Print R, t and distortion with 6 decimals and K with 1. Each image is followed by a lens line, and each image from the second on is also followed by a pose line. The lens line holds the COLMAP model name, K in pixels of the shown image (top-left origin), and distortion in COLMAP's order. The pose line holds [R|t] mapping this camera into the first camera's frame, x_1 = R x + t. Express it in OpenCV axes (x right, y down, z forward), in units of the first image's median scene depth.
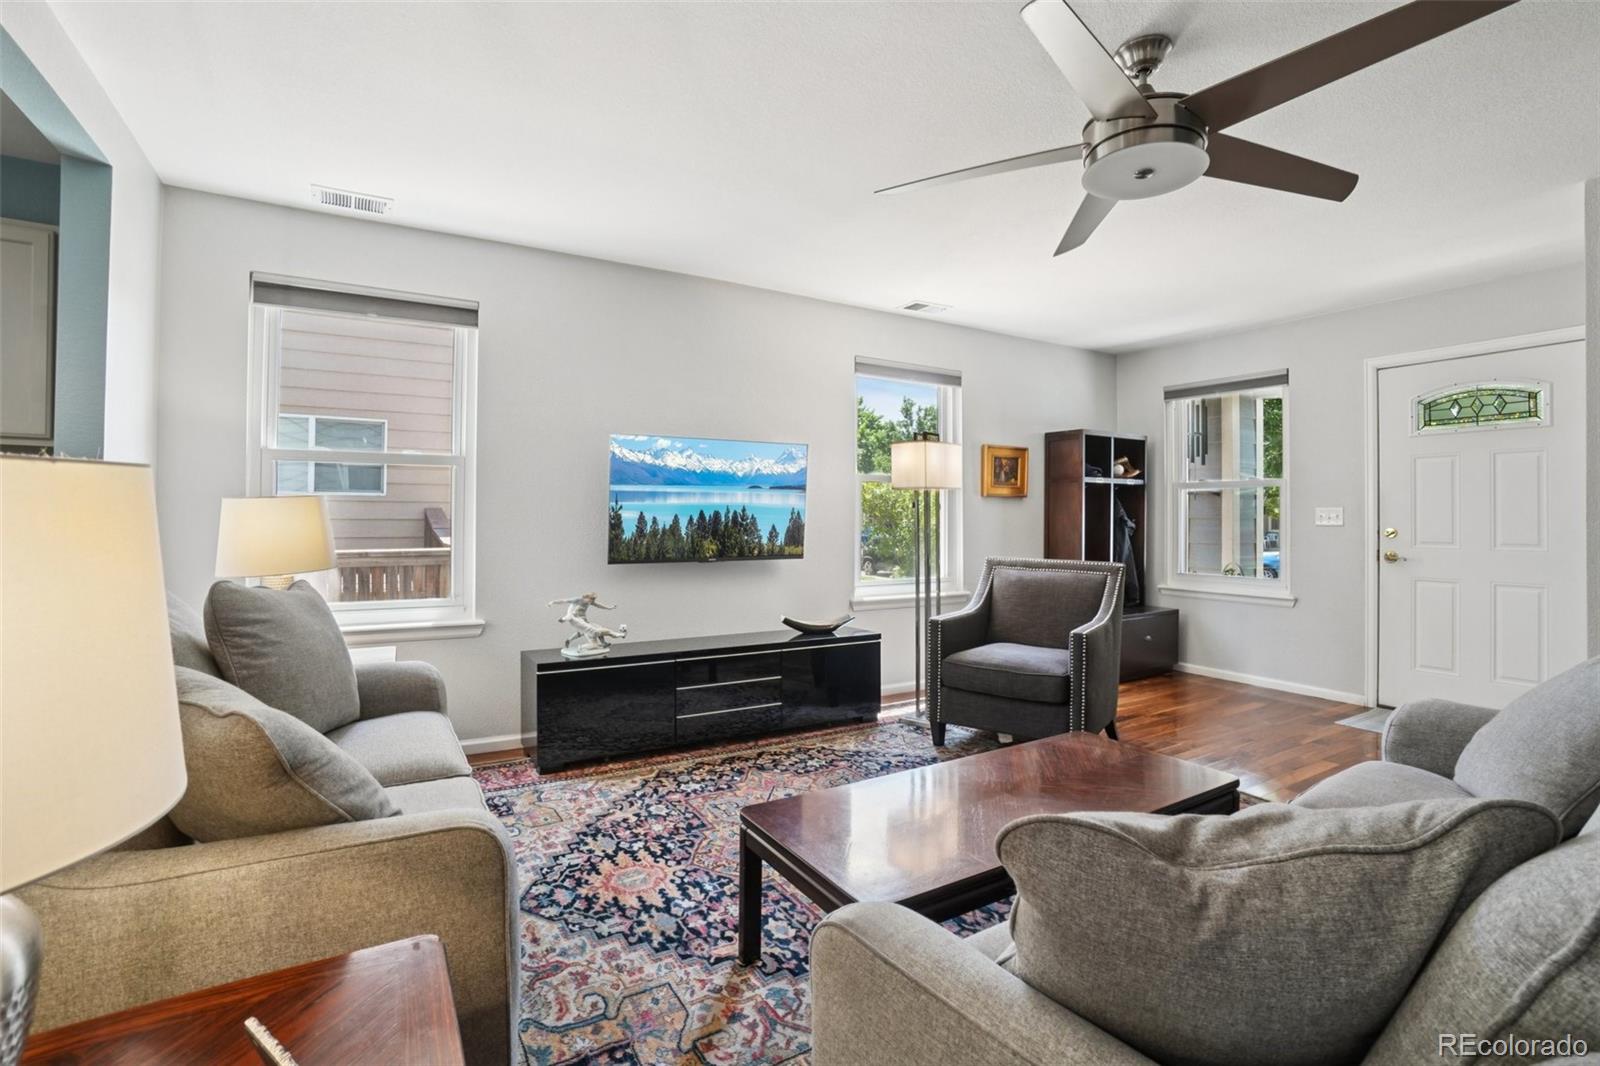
lens RADIAL K [[716.2, 0, 798.6], [0, 716.2, 506.0], [0, 0, 1]] dist [-0.019167, -0.000174]
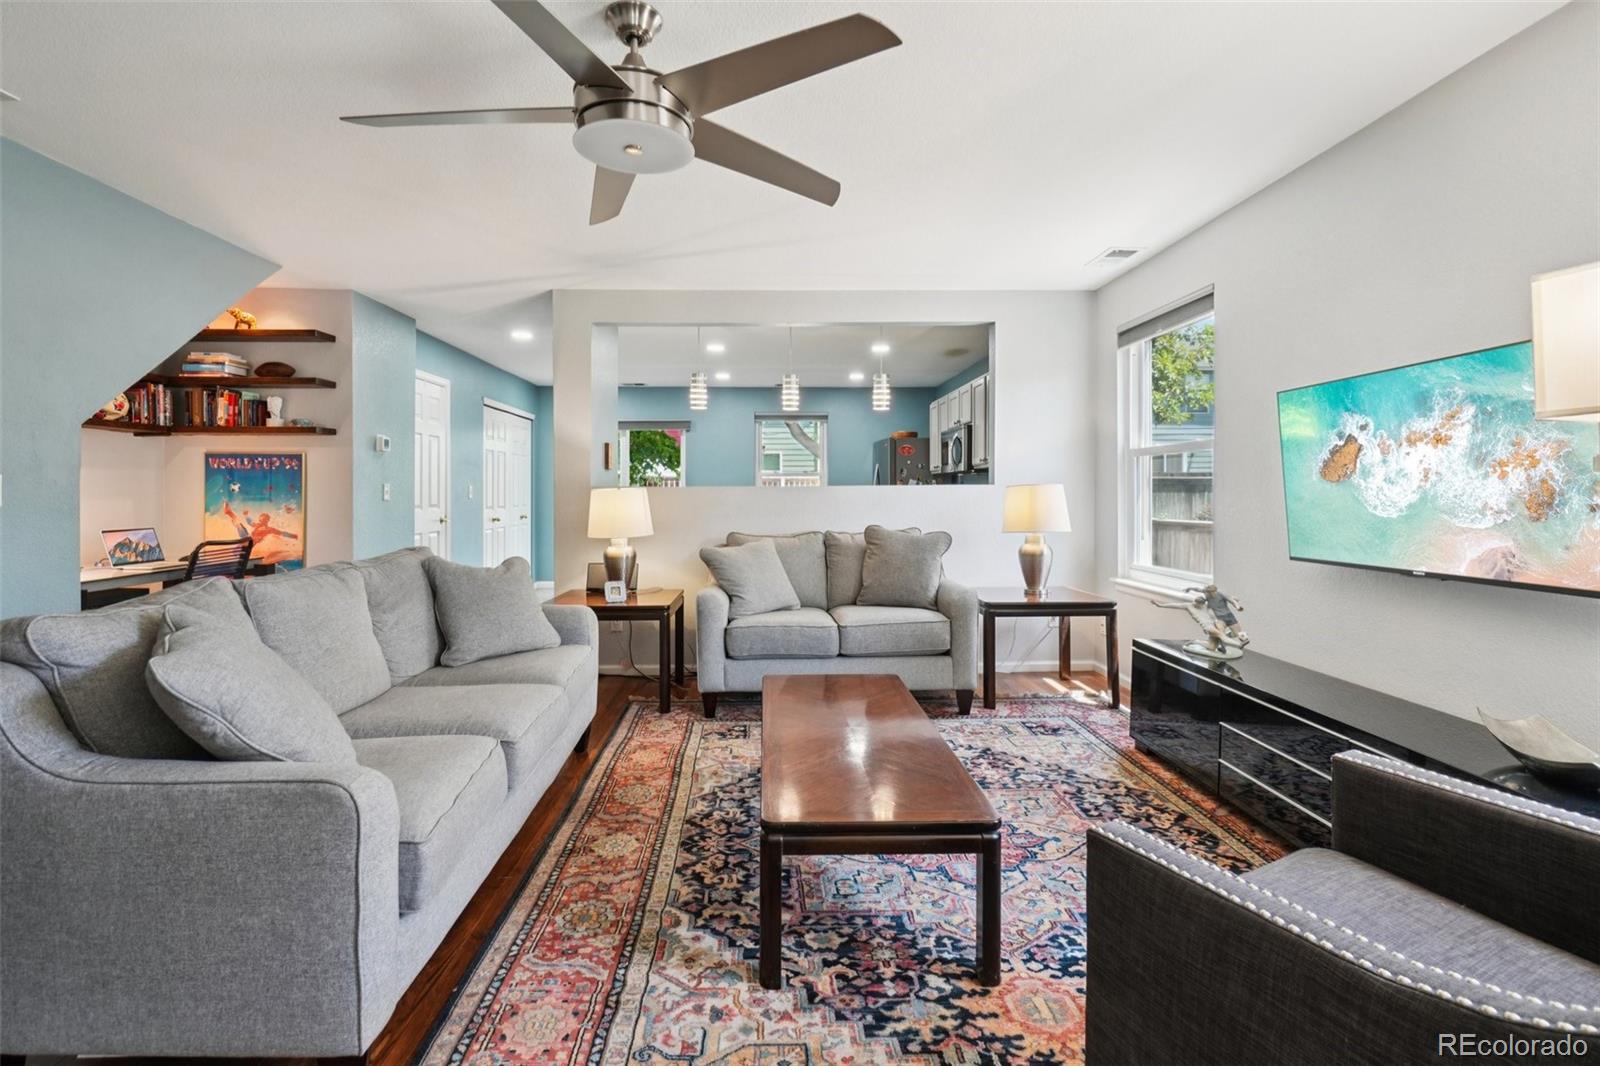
lens RADIAL K [[706.1, 0, 795.4], [0, 706.1, 508.1], [0, 0, 1]] dist [-0.003078, -0.000213]
pose [[-0.447958, 0.009967, -0.893999, 0.698371], [0.003618, 0.999950, 0.009335, 0.016795], [0.894047, 0.000947, -0.447972, 0.919584]]
